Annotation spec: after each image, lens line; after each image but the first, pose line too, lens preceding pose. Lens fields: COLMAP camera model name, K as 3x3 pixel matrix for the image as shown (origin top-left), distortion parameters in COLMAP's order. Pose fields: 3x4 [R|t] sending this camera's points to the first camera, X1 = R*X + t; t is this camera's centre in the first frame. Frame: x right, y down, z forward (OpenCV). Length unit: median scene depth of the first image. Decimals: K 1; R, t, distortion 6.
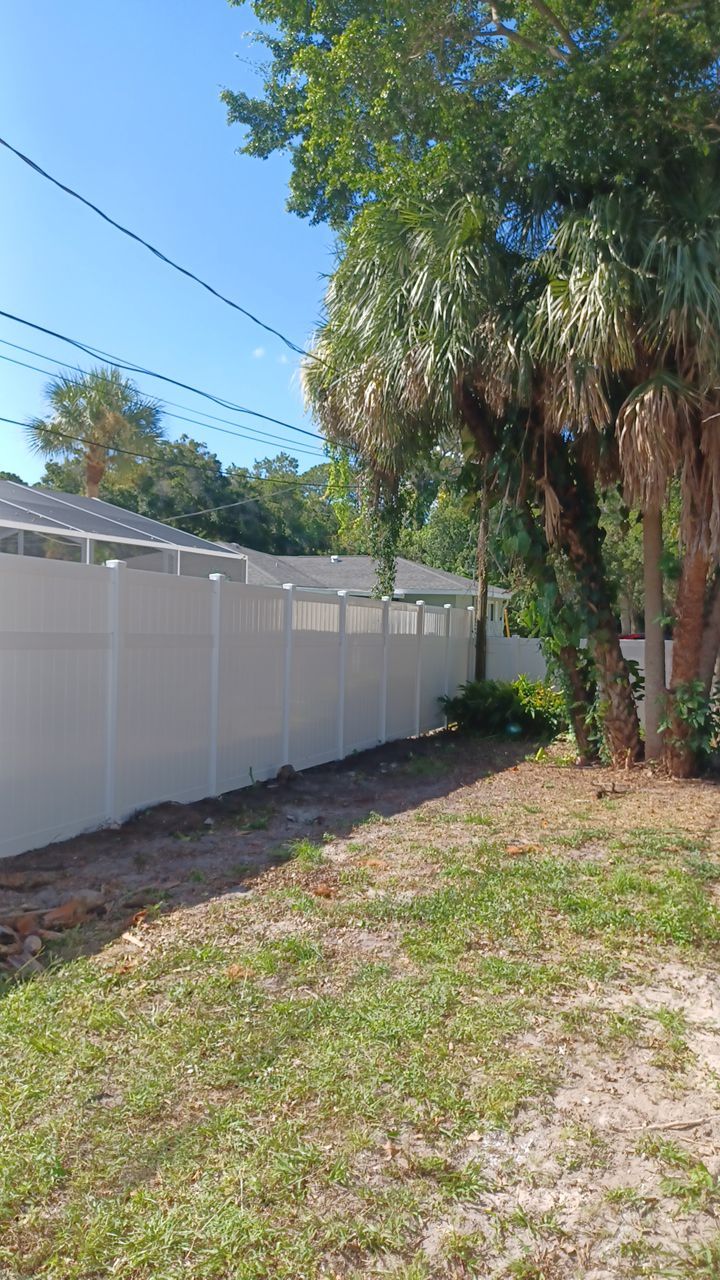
lens RADIAL K [[906.7, 0, 370.3], [0, 906.7, 645.6], [0, 0, 1]] dist [0.035614, -0.002055]
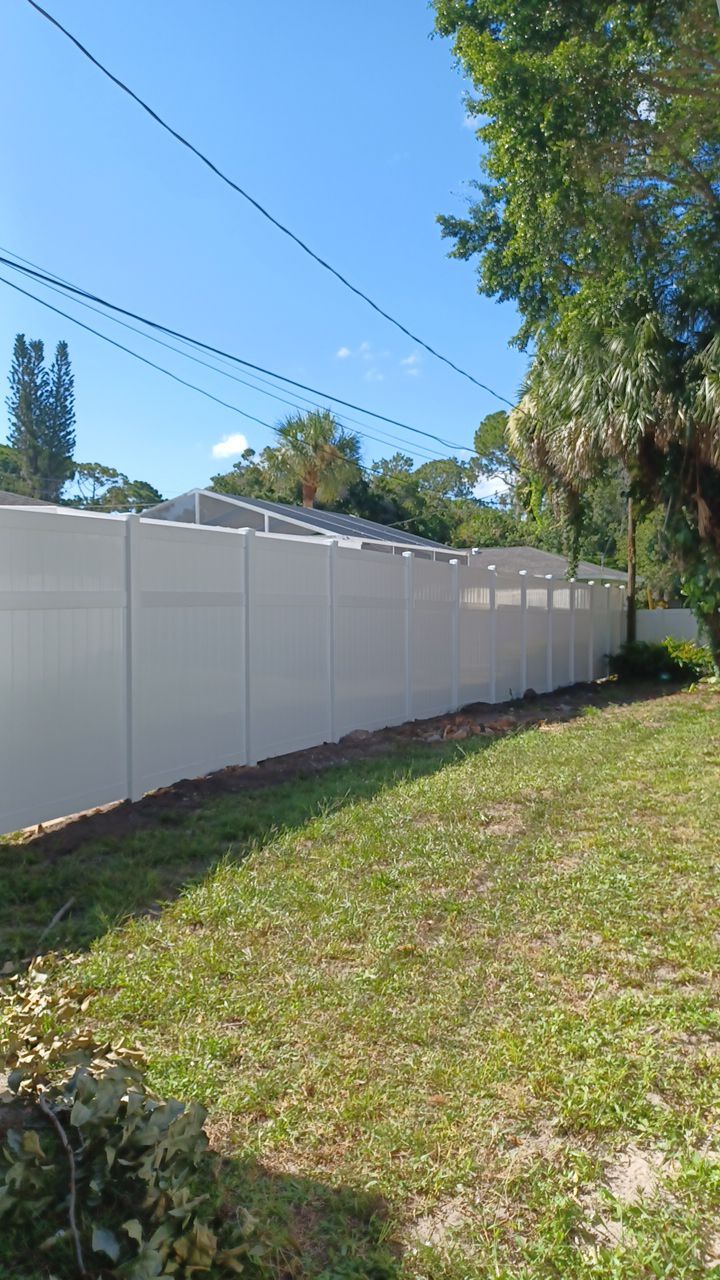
lens RADIAL K [[950.2, 0, 348.5], [0, 950.2, 646.8], [0, 0, 1]] dist [0.058665, -0.060400]
pose [[0.994546, -0.022636, -0.101810, -0.183054], [0.023341, 0.999711, 0.005738, 0.034528], [0.101651, -0.008083, 0.994787, -0.502256]]
